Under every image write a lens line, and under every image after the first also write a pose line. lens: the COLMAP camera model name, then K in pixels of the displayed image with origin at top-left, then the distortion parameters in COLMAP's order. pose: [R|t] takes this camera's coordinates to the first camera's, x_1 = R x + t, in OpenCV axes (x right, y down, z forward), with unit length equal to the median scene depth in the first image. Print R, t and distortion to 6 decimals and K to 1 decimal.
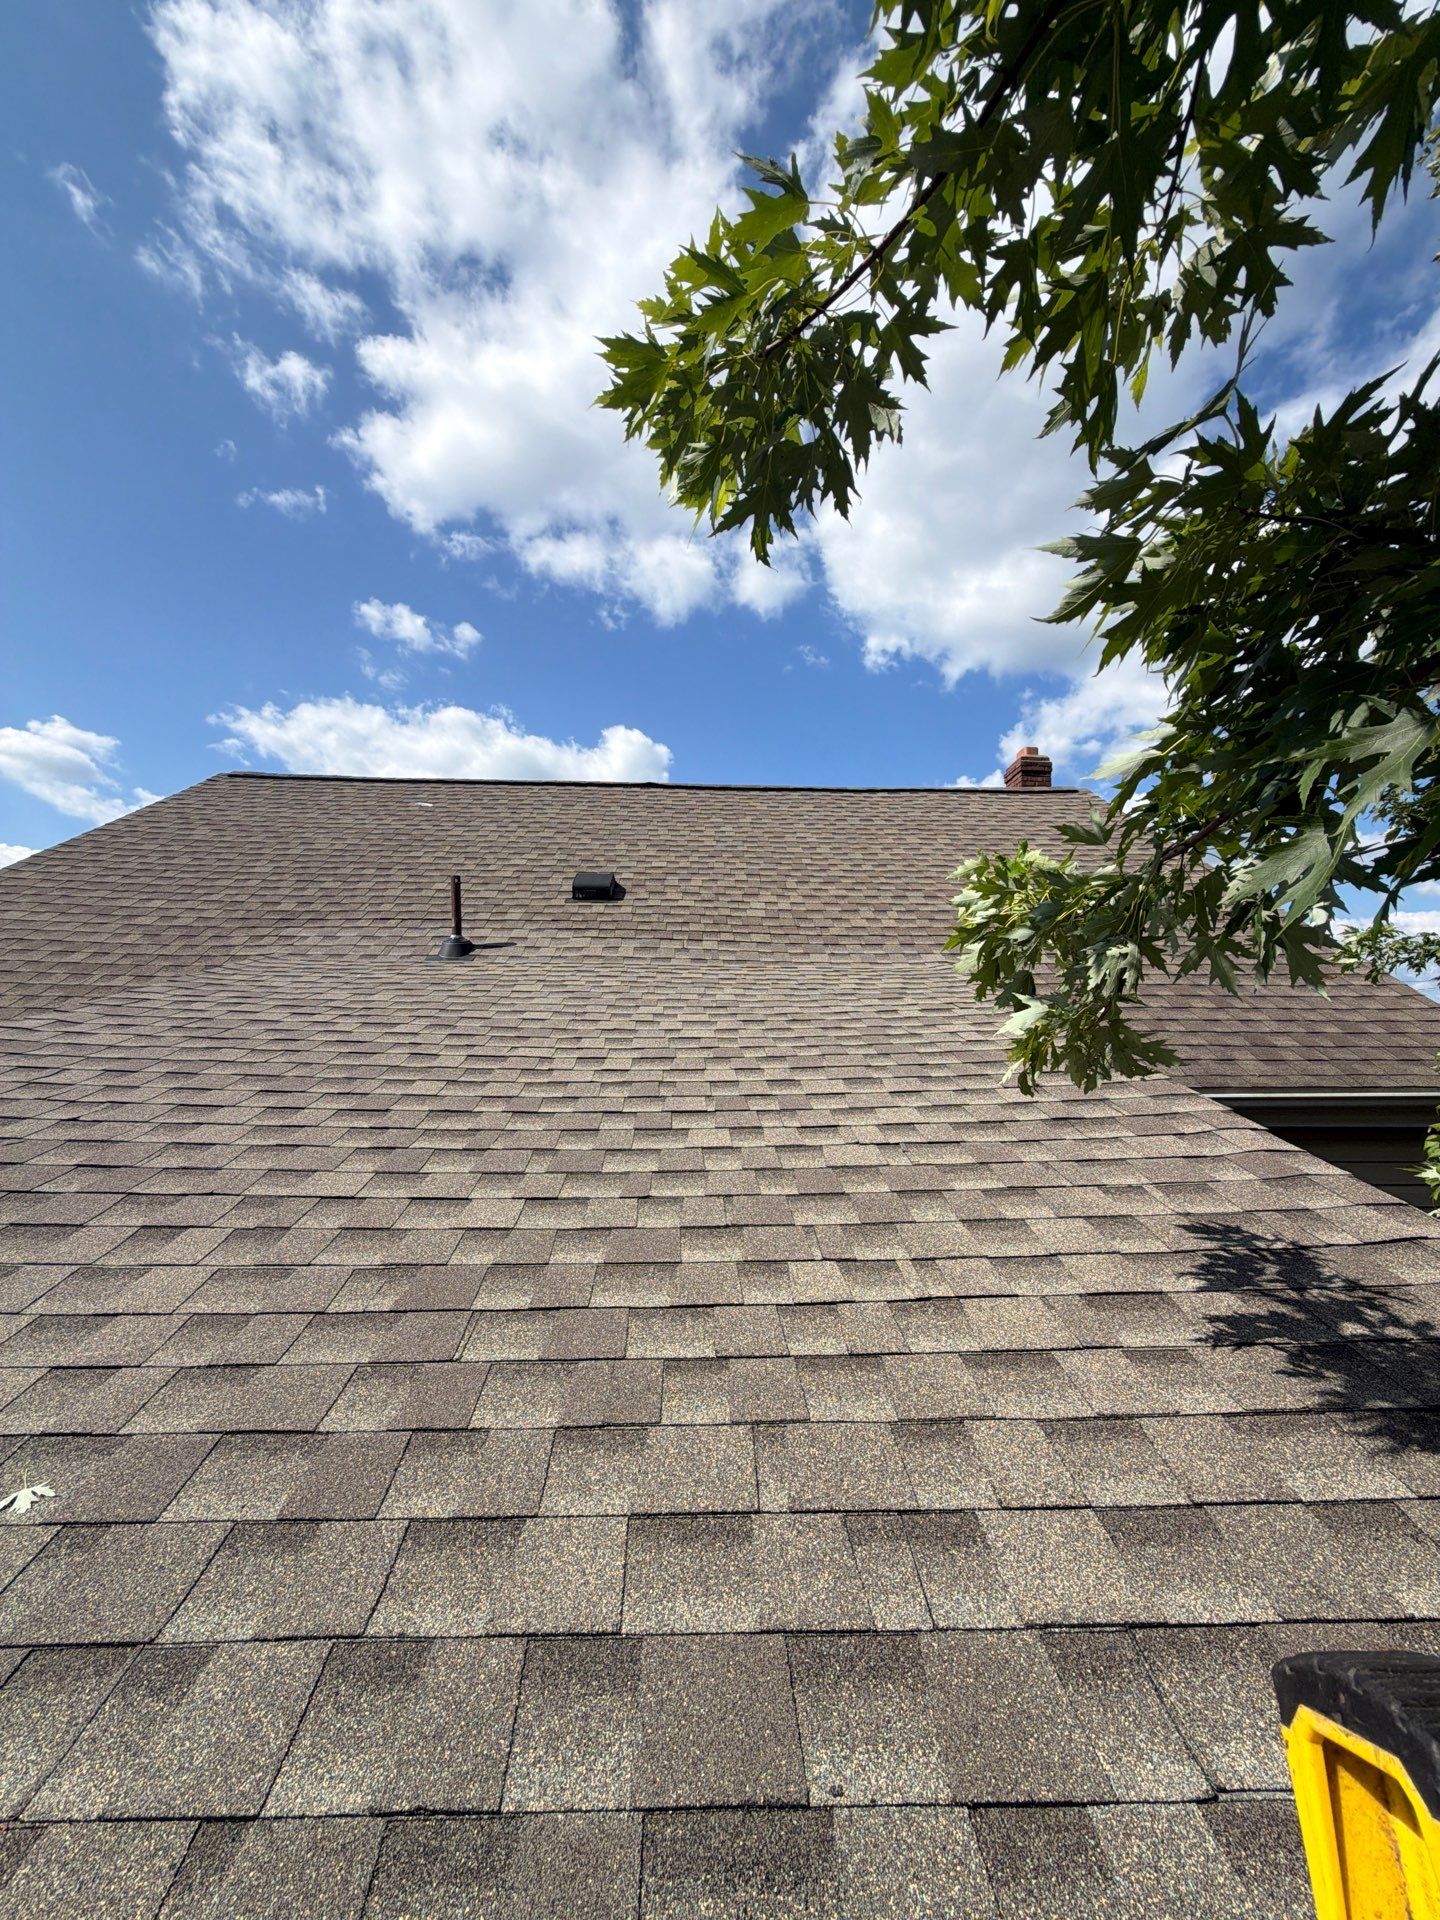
lens RADIAL K [[759.7, 0, 720.0], [0, 759.7, 960.0], [0, 0, 1]] dist [0.011776, -0.002514]
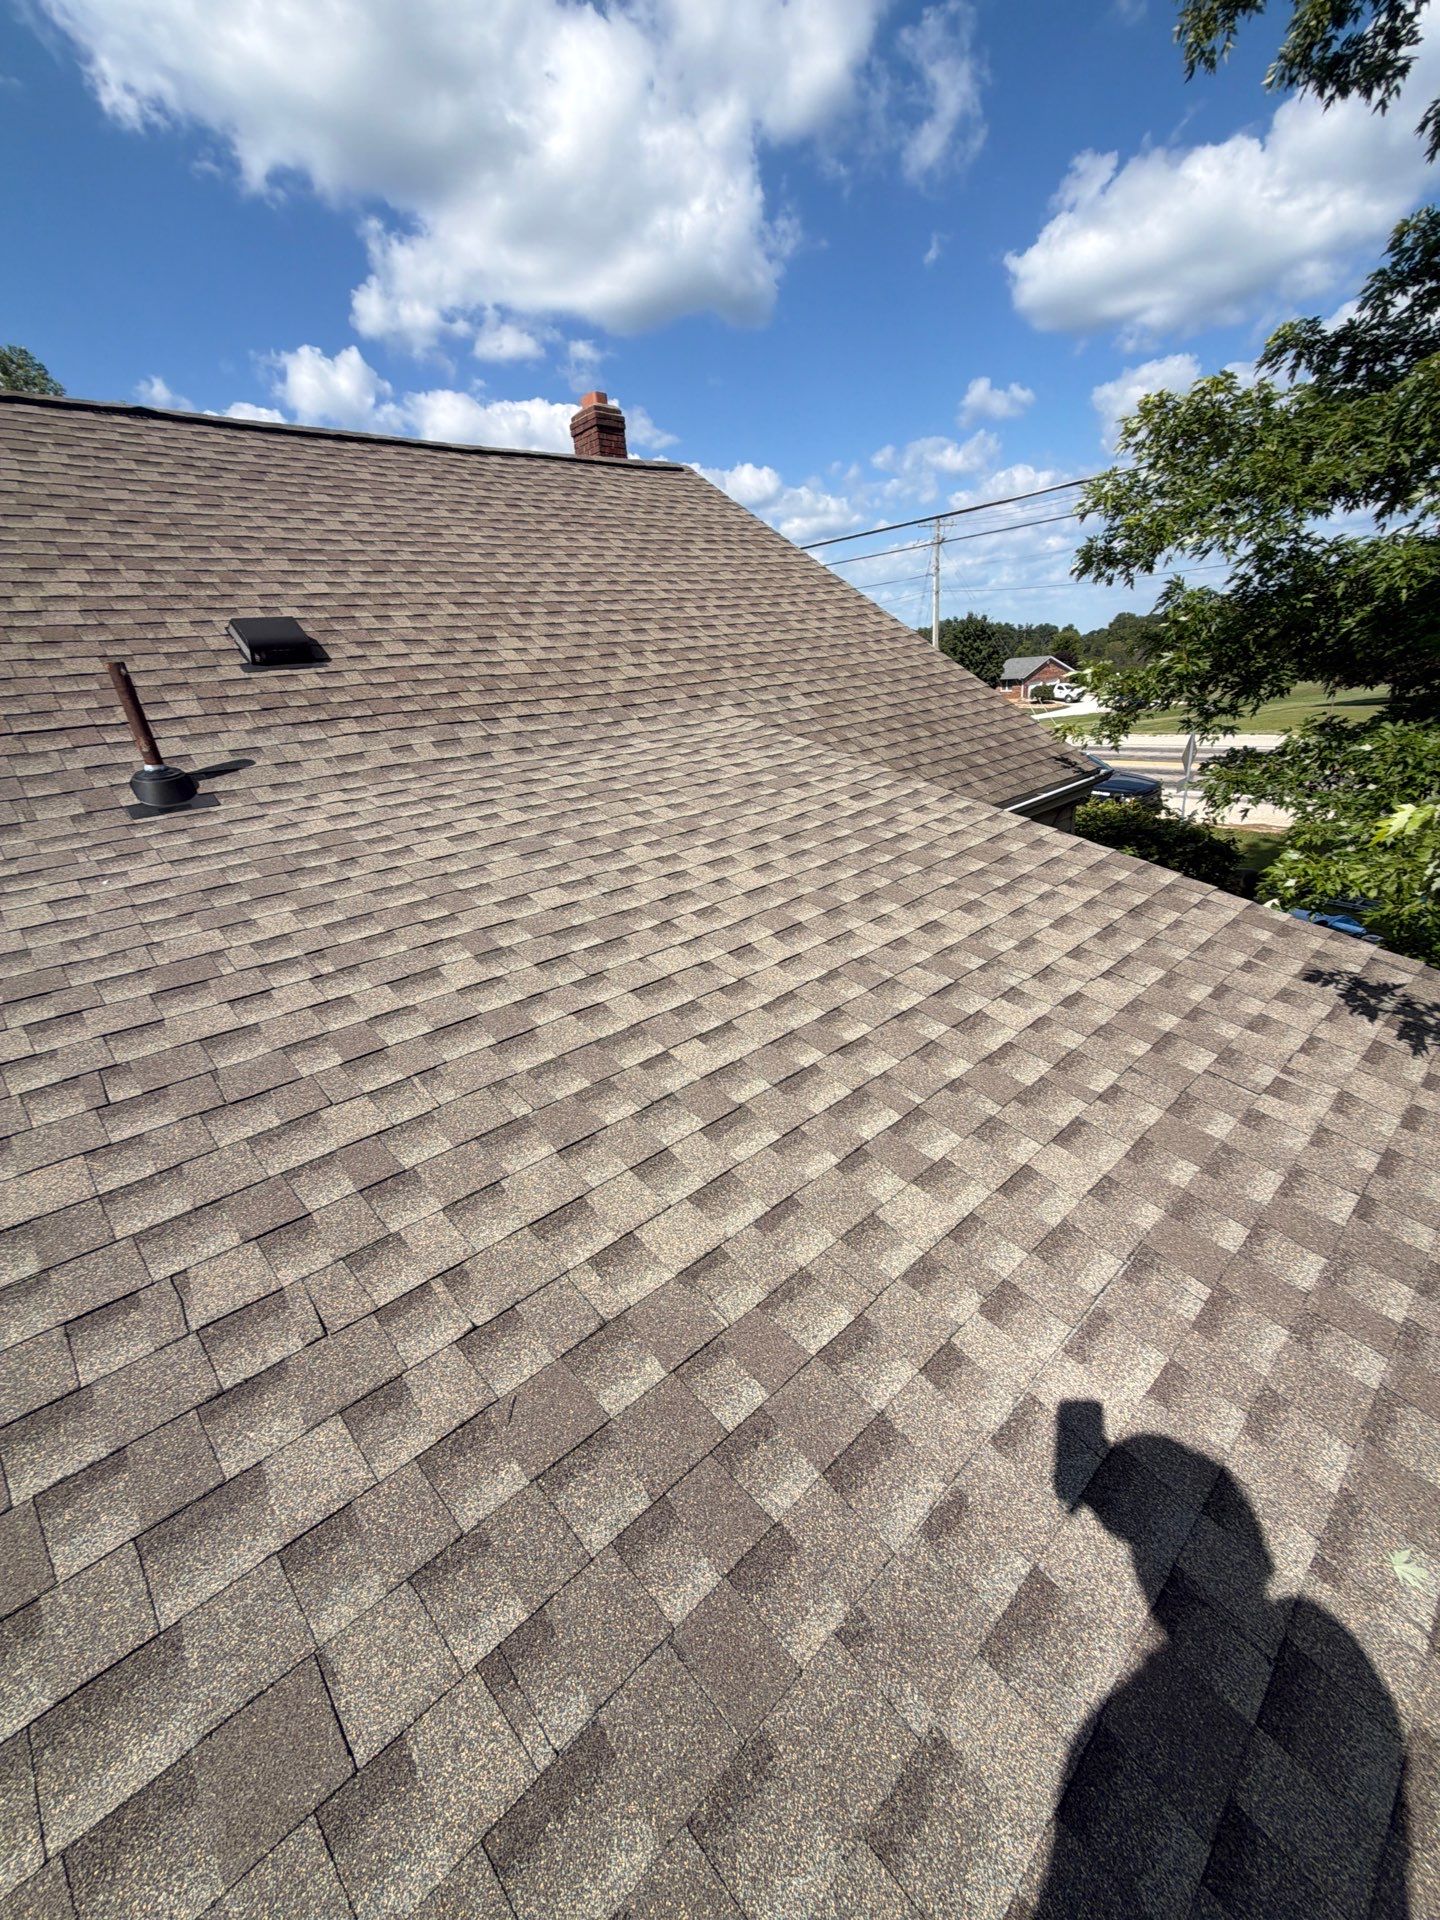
lens RADIAL K [[759.7, 0, 720.0], [0, 759.7, 960.0], [0, 0, 1]] dist [0.011776, -0.002514]
pose [[0.743302, -0.312472, 0.591492, -0.271724], [0.029341, 0.898580, 0.437829, -0.095948], [-0.668312, -0.308084, 0.677084, 0.141564]]
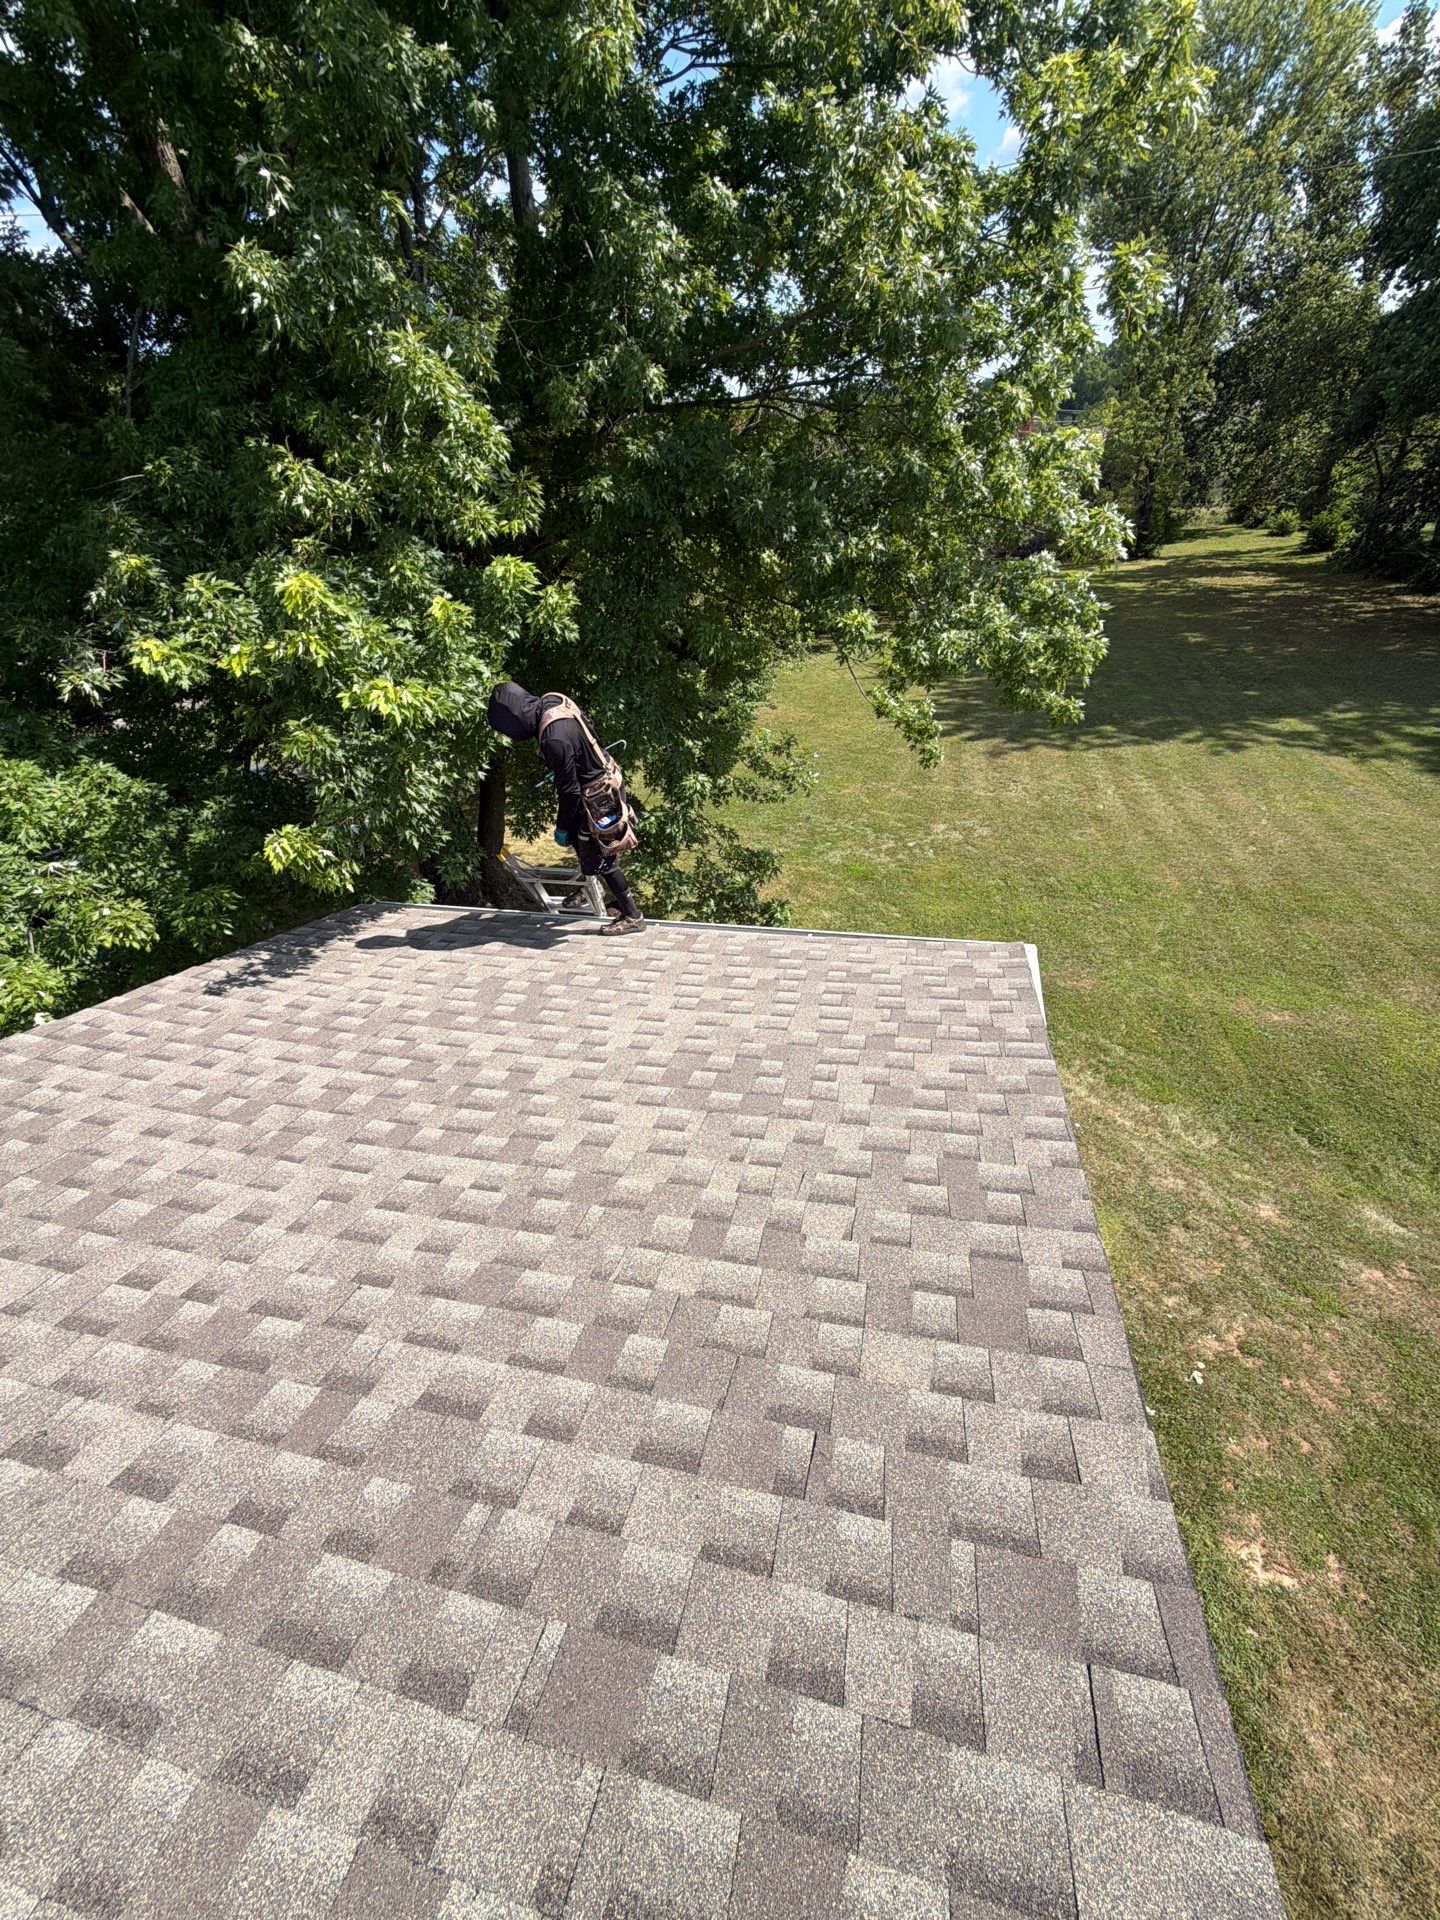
lens RADIAL K [[759.7, 0, 720.0], [0, 759.7, 960.0], [0, 0, 1]] dist [0.011776, -0.002514]
pose [[-0.958360, -0.082027, 0.273529, -0.304378], [0.064497, 0.870931, 0.487154, -0.165202], [-0.278185, 0.484511, -0.829375, 0.502100]]
